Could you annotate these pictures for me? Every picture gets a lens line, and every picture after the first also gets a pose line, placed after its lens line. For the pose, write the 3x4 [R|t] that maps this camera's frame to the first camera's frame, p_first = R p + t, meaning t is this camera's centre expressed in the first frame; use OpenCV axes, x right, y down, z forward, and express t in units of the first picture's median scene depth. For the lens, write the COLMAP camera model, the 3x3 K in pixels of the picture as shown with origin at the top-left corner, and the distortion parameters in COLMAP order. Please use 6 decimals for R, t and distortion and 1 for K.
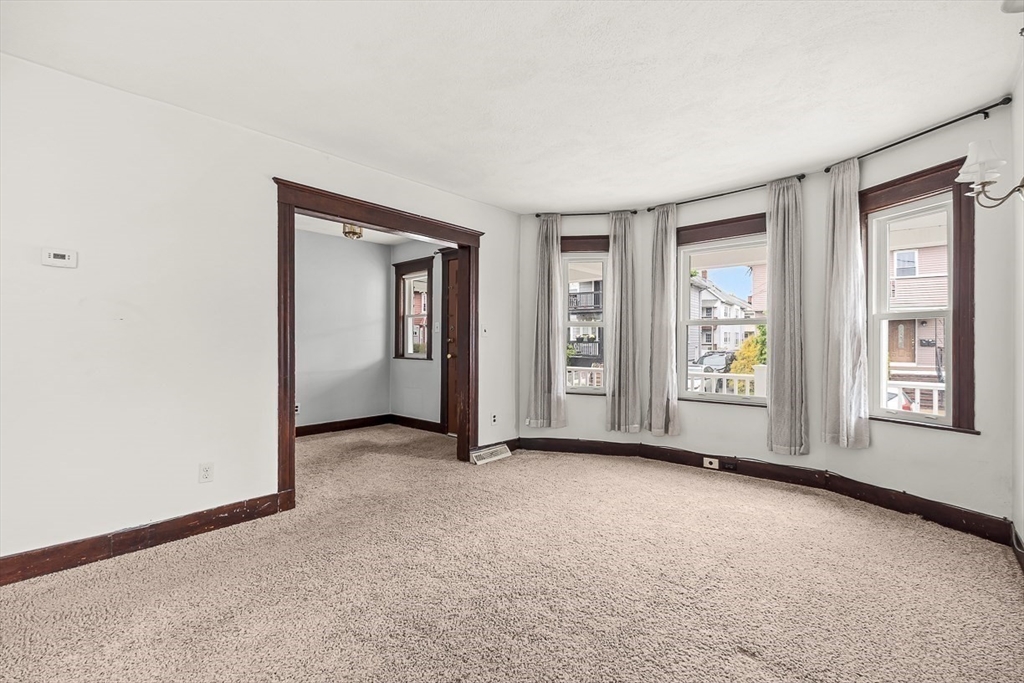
lens RADIAL K [[473.5, 0, 510.7], [0, 473.5, 332.4], [0, 0, 1]] dist [0.002991, -0.002353]
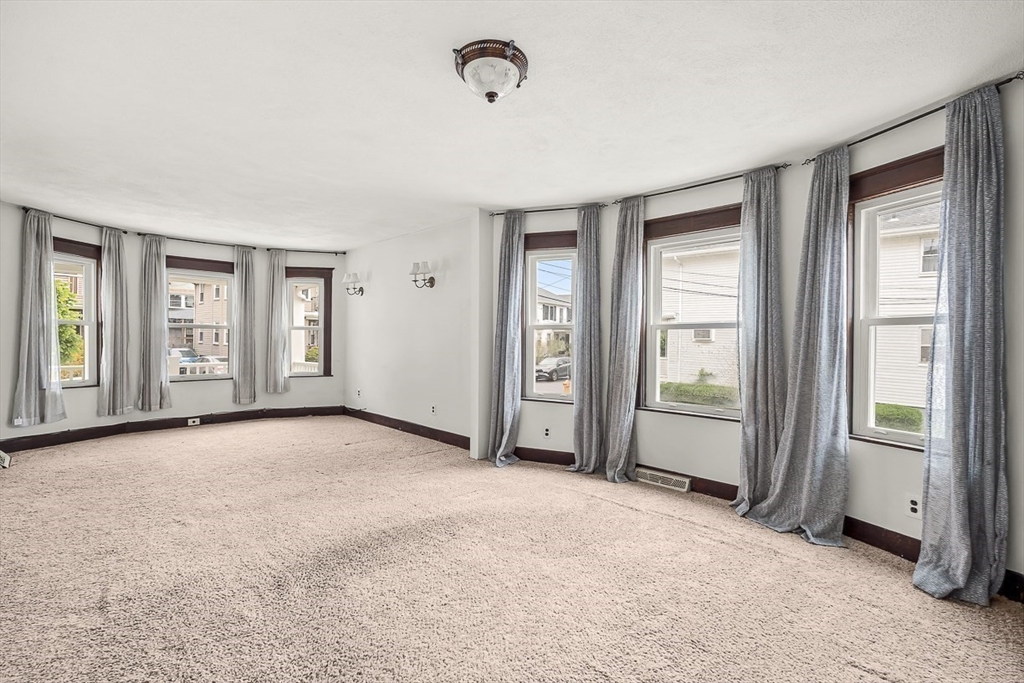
lens RADIAL K [[473.5, 0, 503.9], [0, 473.5, 338.1], [0, 0, 1]] dist [0.002991, -0.002353]
pose [[0.058782, 0.010398, 0.998217, -0.993279], [-0.021087, 0.999736, -0.009172, 0.007907], [-0.998048, -0.020511, 0.058986, -0.046721]]
